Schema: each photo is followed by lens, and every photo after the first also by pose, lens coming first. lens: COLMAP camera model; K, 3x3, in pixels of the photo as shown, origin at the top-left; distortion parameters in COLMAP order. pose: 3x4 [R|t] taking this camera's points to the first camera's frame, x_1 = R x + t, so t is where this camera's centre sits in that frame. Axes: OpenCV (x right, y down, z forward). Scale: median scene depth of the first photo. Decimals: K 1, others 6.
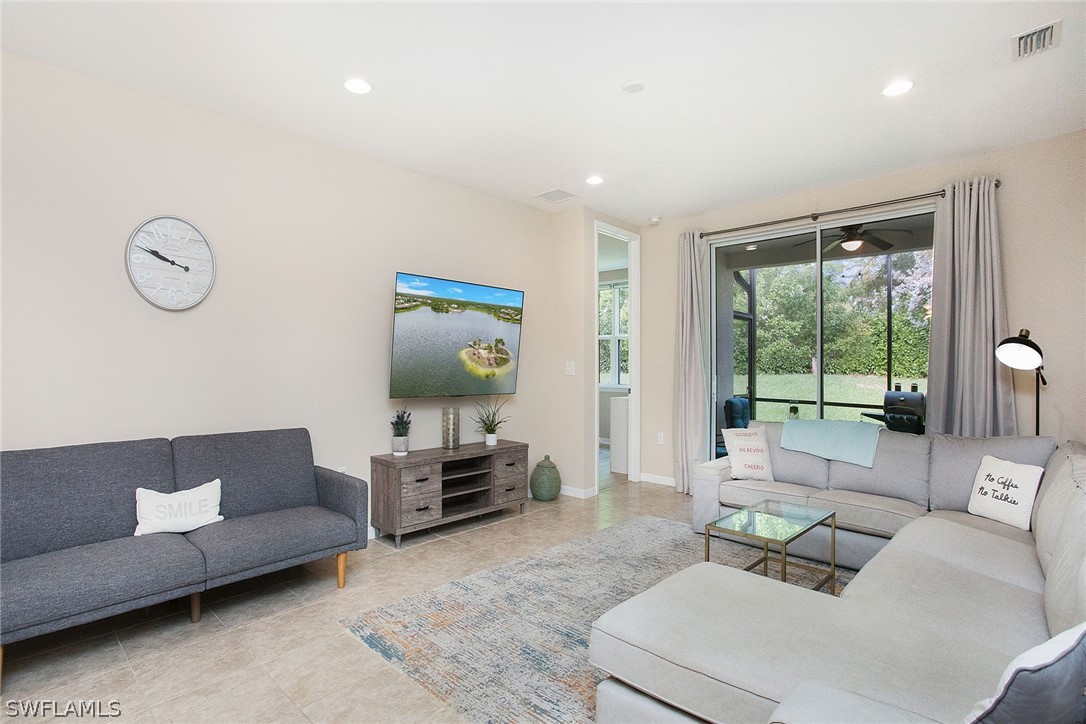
lens RADIAL K [[560.0, 0, 545.5], [0, 560.0, 344.0], [0, 0, 1]] dist [0.000749, 0.000304]
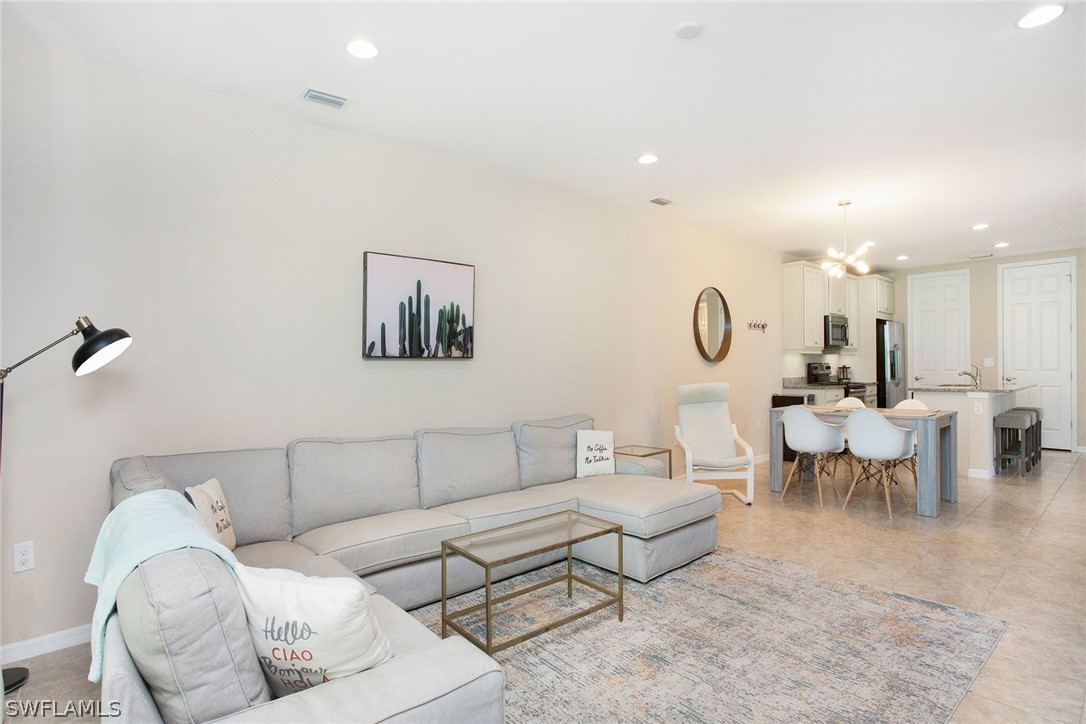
lens RADIAL K [[534.7, 0, 543.4], [0, 534.7, 384.4], [0, 0, 1]] dist [-0.024290, 0.000292]
pose [[-0.991742, -0.003767, 0.128197, 0.303912], [-0.001206, 0.999798, 0.020049, 0.063389], [-0.128247, 0.019729, -0.991546, 1.948960]]
